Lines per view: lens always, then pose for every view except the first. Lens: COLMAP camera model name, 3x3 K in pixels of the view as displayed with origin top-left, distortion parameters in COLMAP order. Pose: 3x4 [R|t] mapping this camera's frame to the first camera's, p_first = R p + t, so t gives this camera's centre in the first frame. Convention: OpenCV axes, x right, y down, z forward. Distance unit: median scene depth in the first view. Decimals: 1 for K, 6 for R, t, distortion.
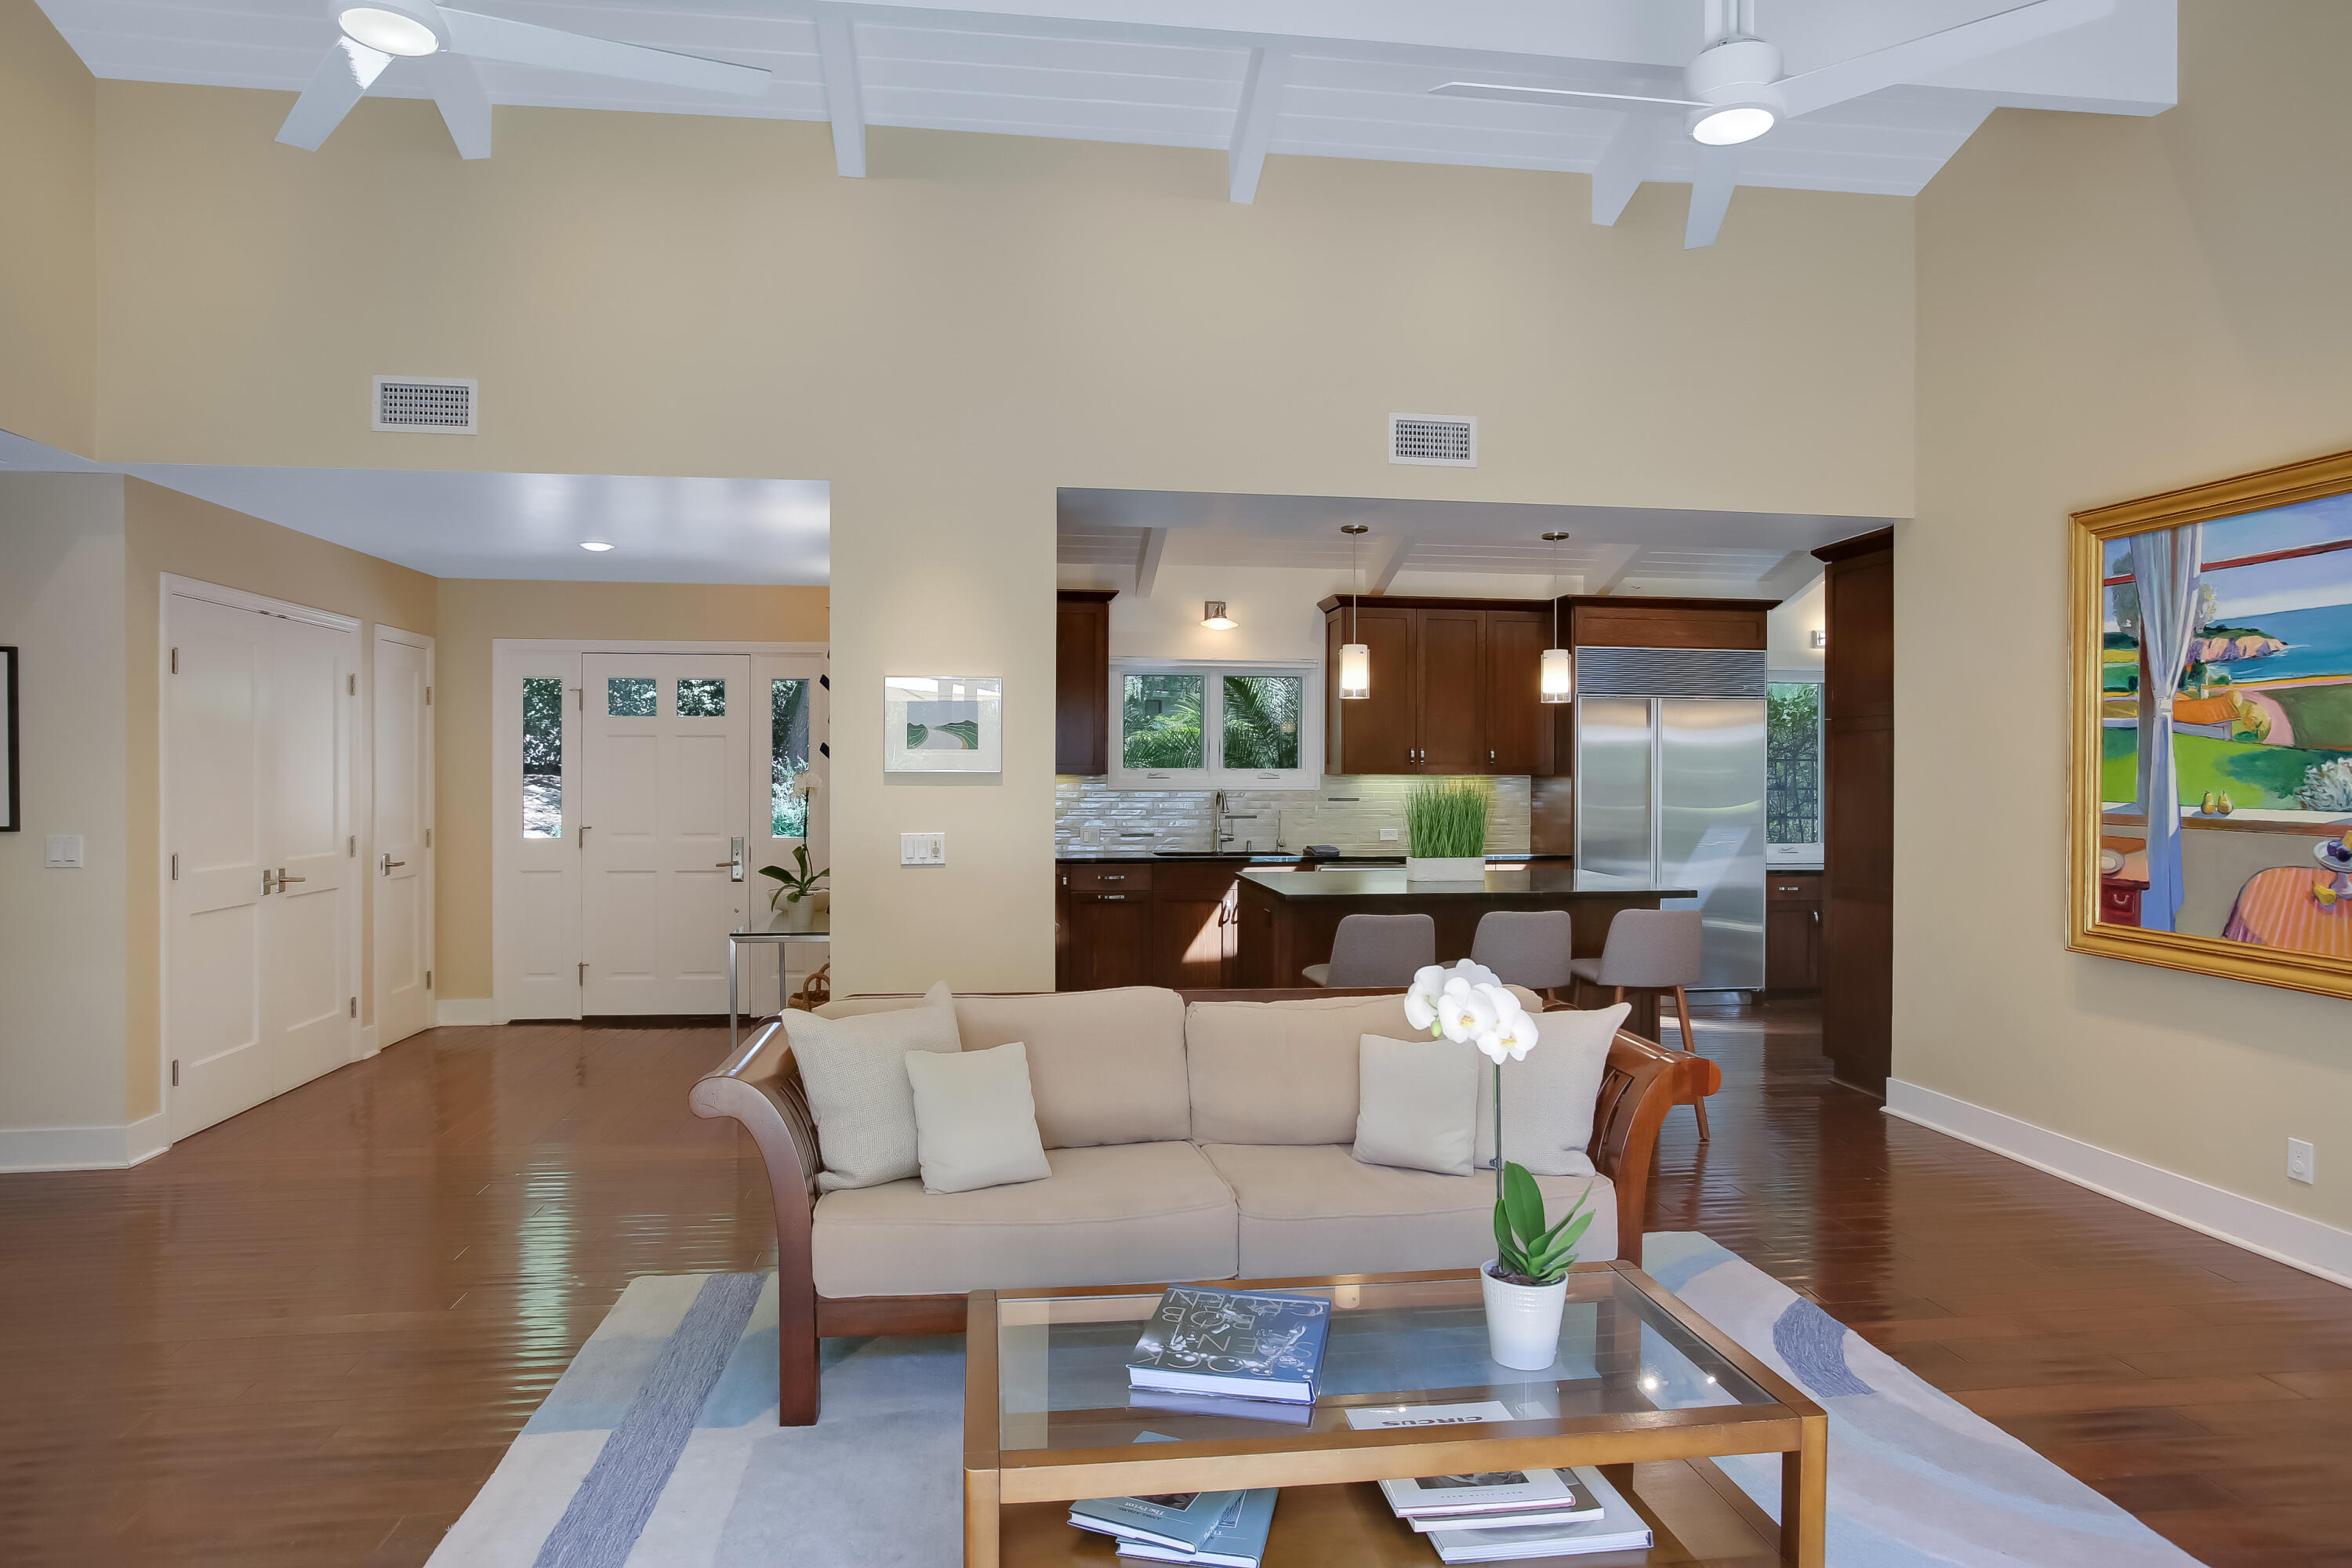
lens RADIAL K [[1335.9, 0, 1160.8], [0, 1335.9, 780.6], [0, 0, 1]] dist [-0.041168, 0.000372]
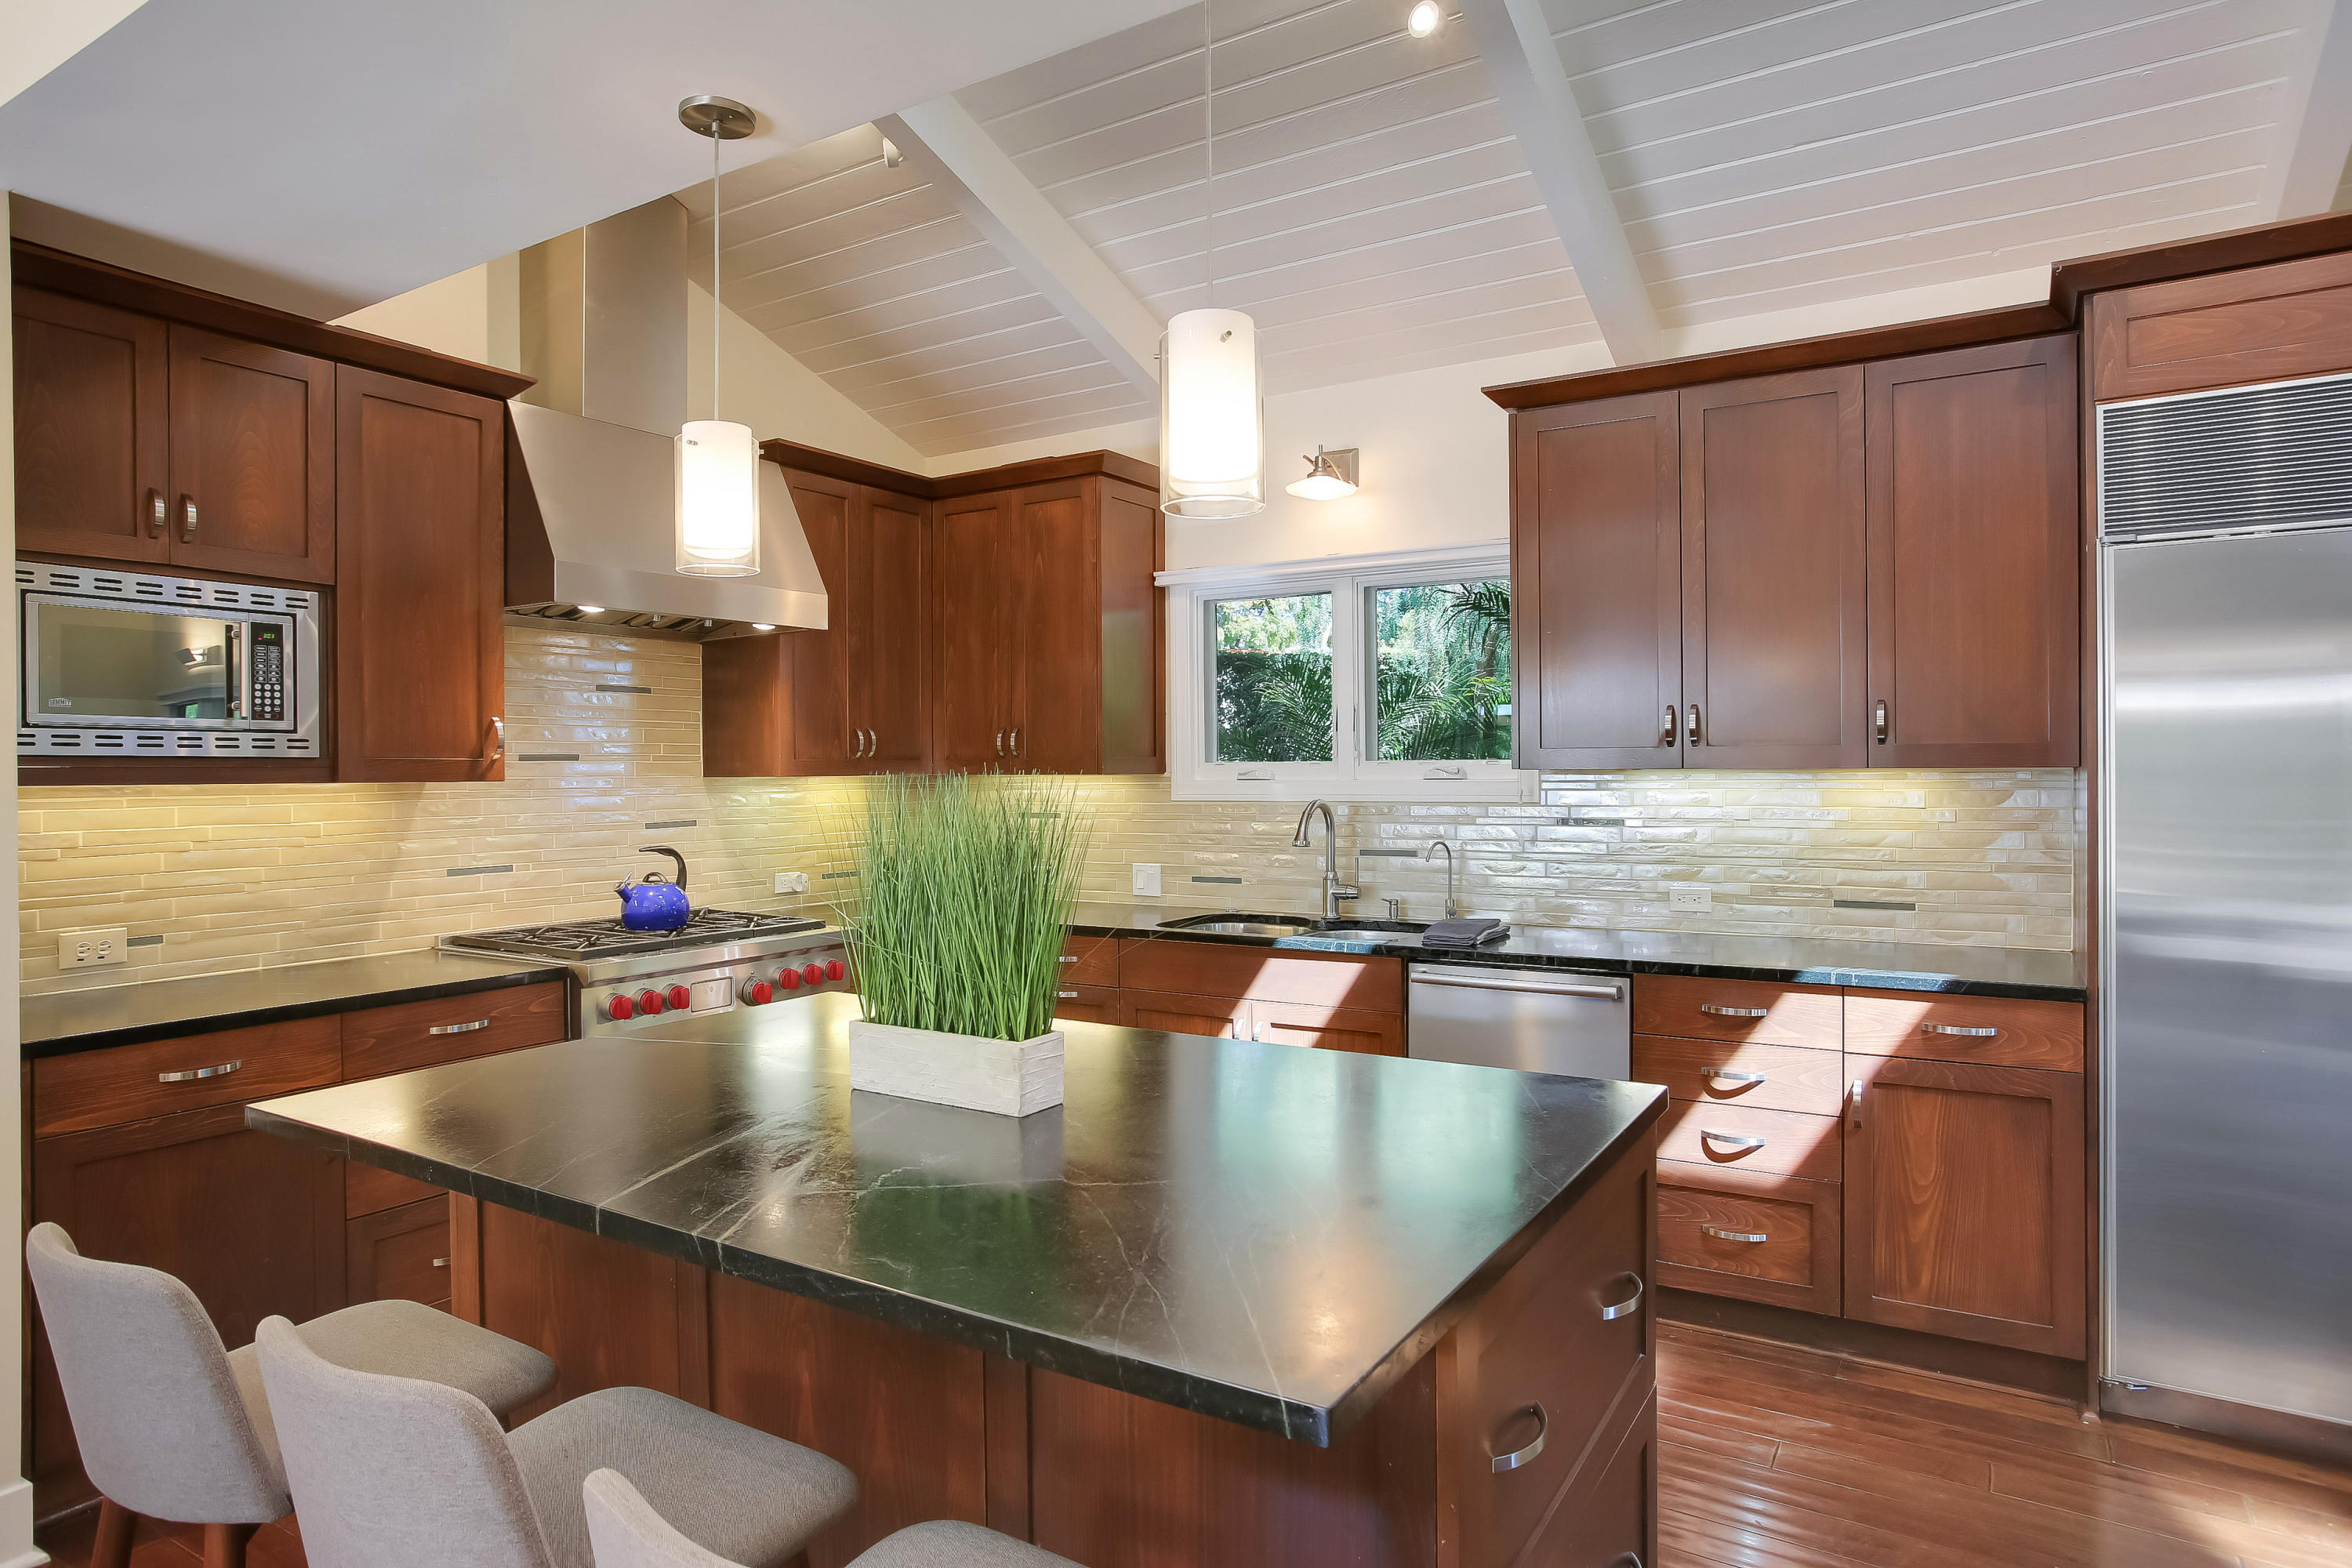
lens RADIAL K [[1335.9, 0, 1160.8], [0, 1335.9, 780.6], [0, 0, 1]] dist [-0.041168, 0.000372]
pose [[0.779930, -0.007492, -0.625821, 0.319634], [0.005764, 0.999972, -0.004788, 0.000654], [0.625840, 0.000127, 0.779952, 0.537355]]
